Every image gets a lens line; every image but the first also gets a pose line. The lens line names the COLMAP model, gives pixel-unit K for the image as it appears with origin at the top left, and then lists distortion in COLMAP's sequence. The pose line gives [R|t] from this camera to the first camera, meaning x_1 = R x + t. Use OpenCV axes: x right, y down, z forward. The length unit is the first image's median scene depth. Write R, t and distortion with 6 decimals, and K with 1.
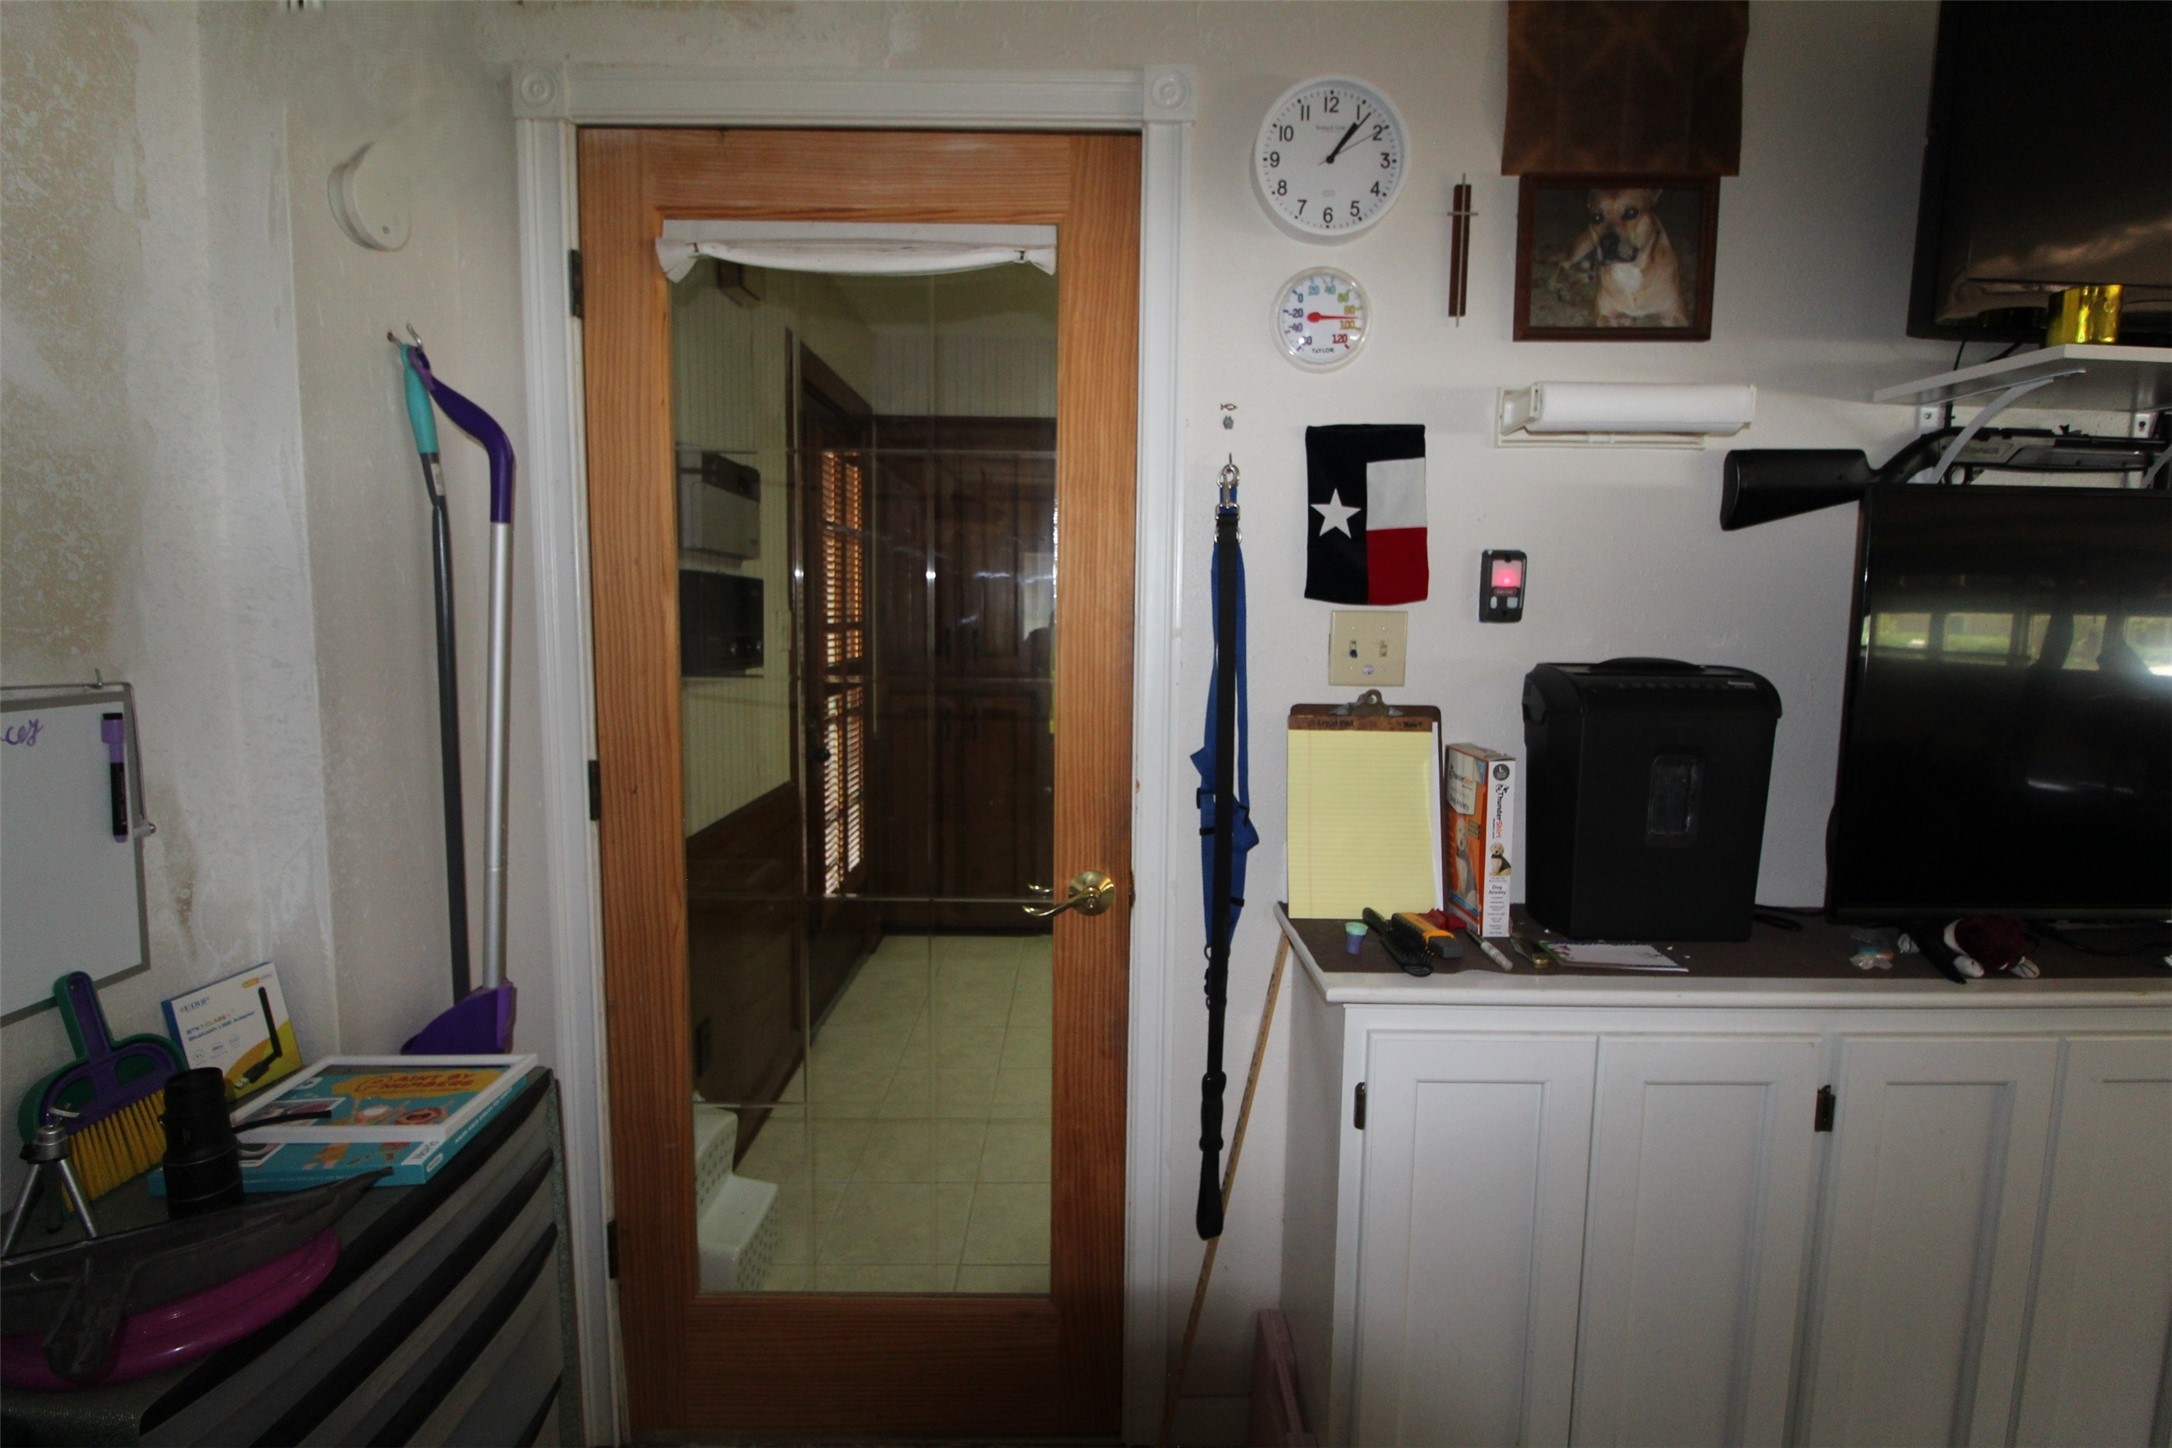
lens RADIAL K [[1006.7, 0, 1092.3], [0, 1006.7, 705.4], [0, 0, 1]] dist [-0.012948, -0.006634]
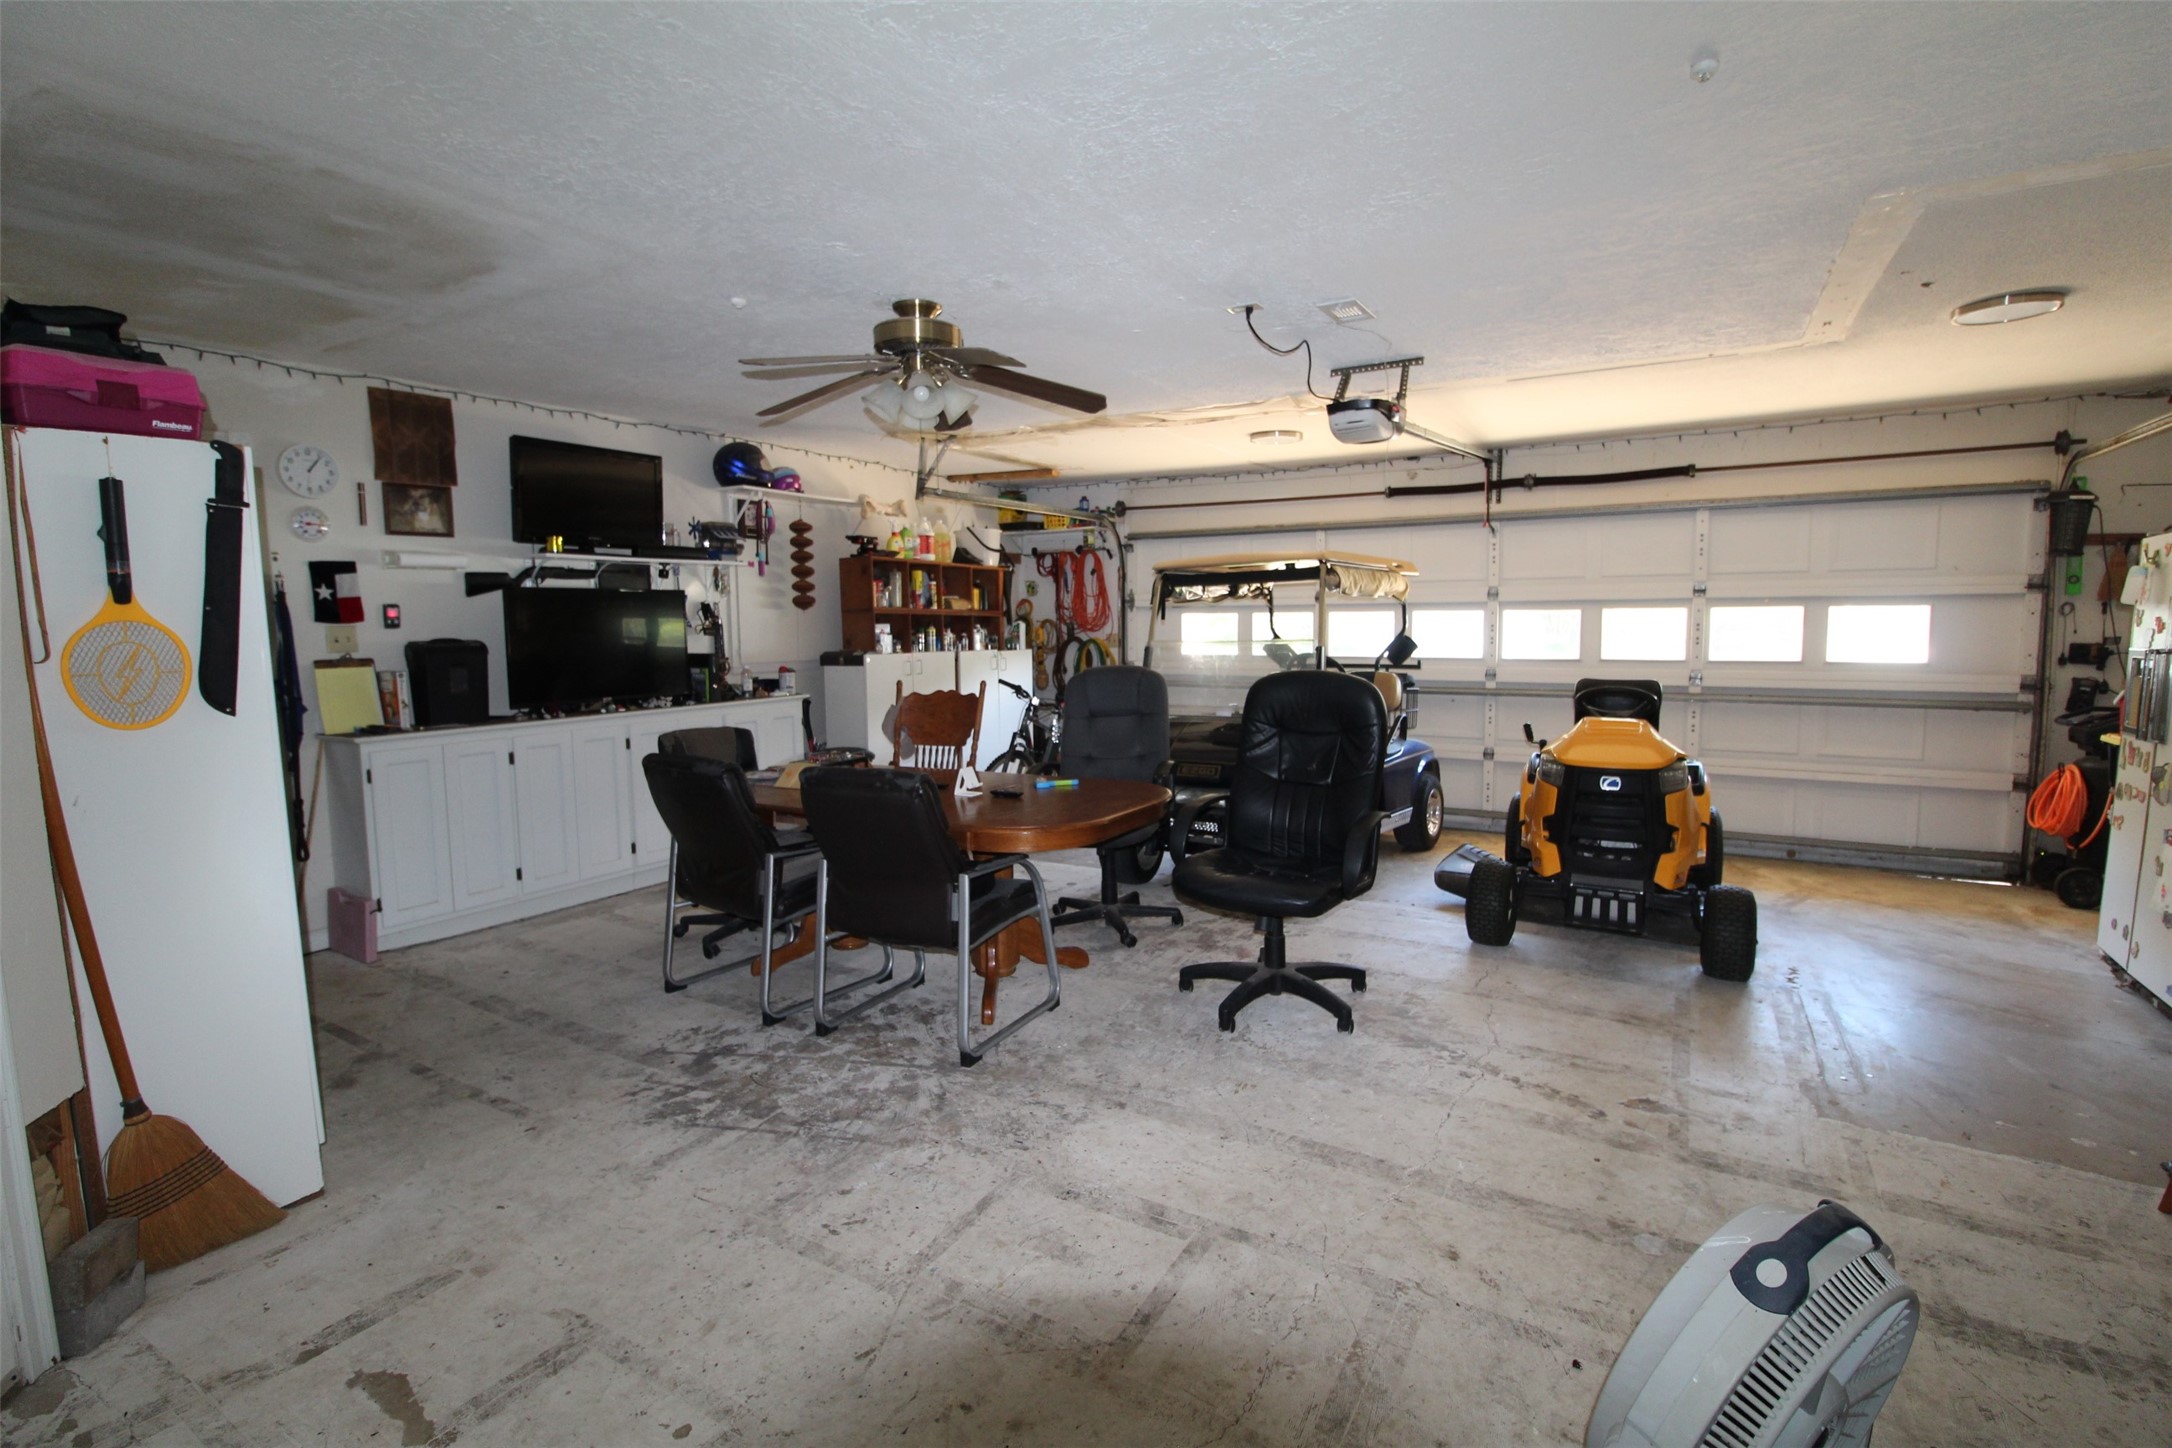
lens RADIAL K [[1006.7, 0, 1100.6], [0, 1006.7, 708.4], [0, 0, 1]] dist [-0.012948, -0.006634]
pose [[0.507226, -0.098254, 0.856194, -1.104351], [0.097176, 0.993664, 0.056461, 0.193132], [-0.856317, 0.054563, 0.513560, -2.343422]]
